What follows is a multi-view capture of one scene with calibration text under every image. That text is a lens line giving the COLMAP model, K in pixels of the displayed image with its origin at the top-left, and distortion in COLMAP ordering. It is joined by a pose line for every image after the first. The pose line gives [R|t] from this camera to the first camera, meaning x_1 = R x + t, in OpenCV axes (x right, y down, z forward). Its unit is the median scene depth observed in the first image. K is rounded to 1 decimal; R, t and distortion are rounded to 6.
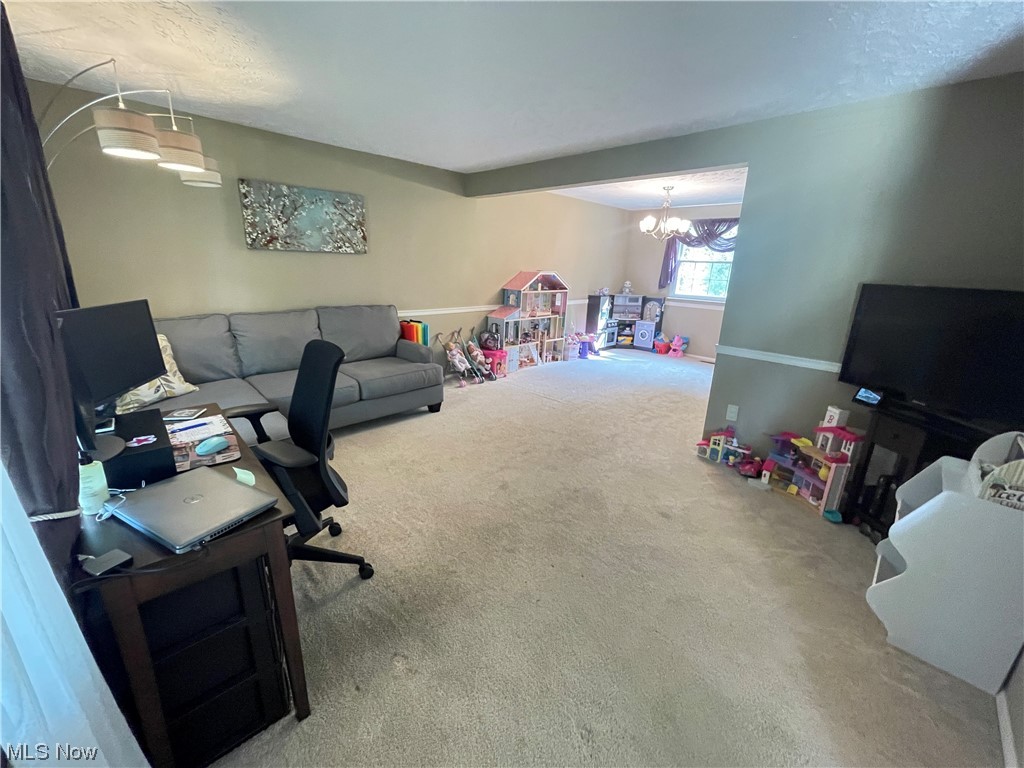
lens RADIAL K [[412.9, 0, 495.3], [0, 412.9, 387.7], [0, 0, 1]] dist [0.001203, 0.000086]
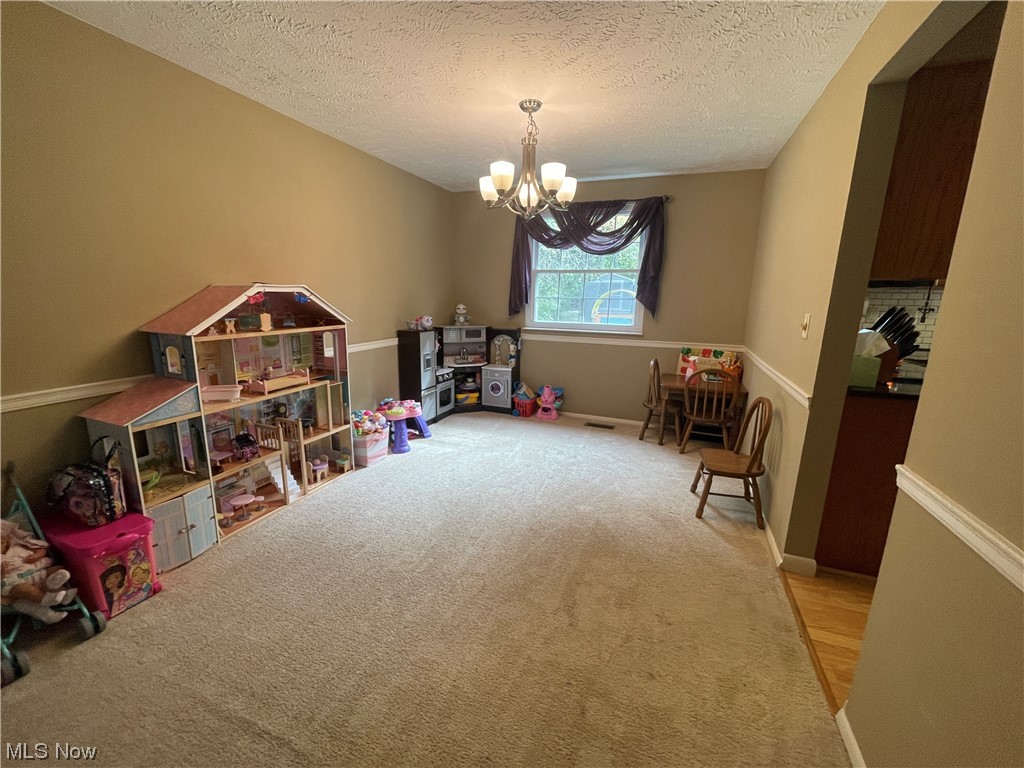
lens RADIAL K [[412.9, 0, 508.5], [0, 412.9, 382.9], [0, 0, 1]] dist [0.000036, 0.000236]
pose [[0.906114, -0.100802, 0.410849, 0.125970], [0.129187, 0.990737, -0.041840, -0.111415], [-0.402825, 0.090988, 0.910743, 0.439459]]
